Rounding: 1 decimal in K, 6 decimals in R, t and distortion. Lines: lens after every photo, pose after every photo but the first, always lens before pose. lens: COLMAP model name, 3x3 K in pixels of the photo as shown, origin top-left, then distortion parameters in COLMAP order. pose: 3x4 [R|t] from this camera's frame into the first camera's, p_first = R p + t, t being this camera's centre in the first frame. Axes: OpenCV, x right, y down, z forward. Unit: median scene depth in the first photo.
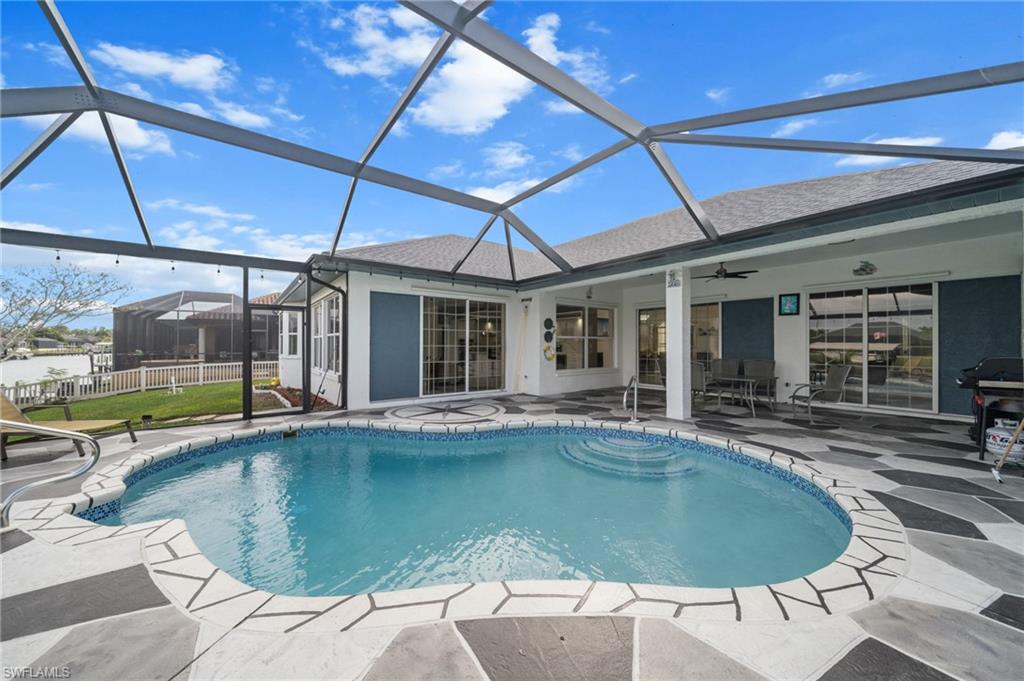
lens RADIAL K [[353.5, 0, 502.1], [0, 353.5, 345.6], [0, 0, 1]] dist [-0.002350, -0.000080]
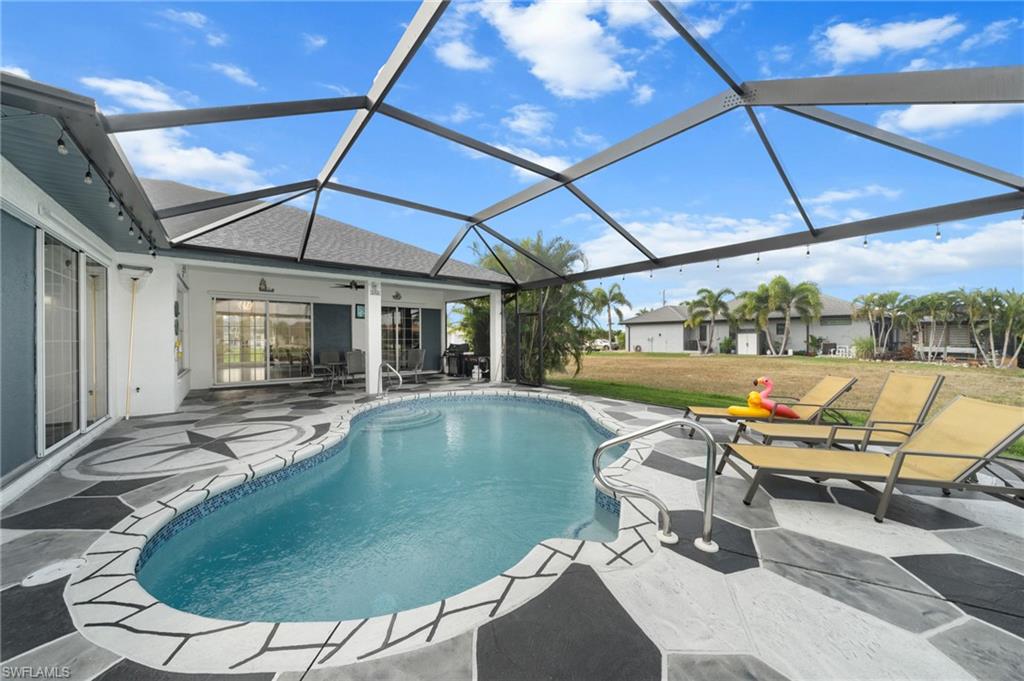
lens RADIAL K [[353.5, 0, 502.1], [0, 353.5, 345.6], [0, 0, 1]] dist [-0.002350, -0.000080]
pose [[-0.001152, -0.019944, 0.999800, -1.576050], [0.004366, 0.999791, 0.019949, -0.000610], [-0.999990, 0.004388, -0.001065, 0.967320]]
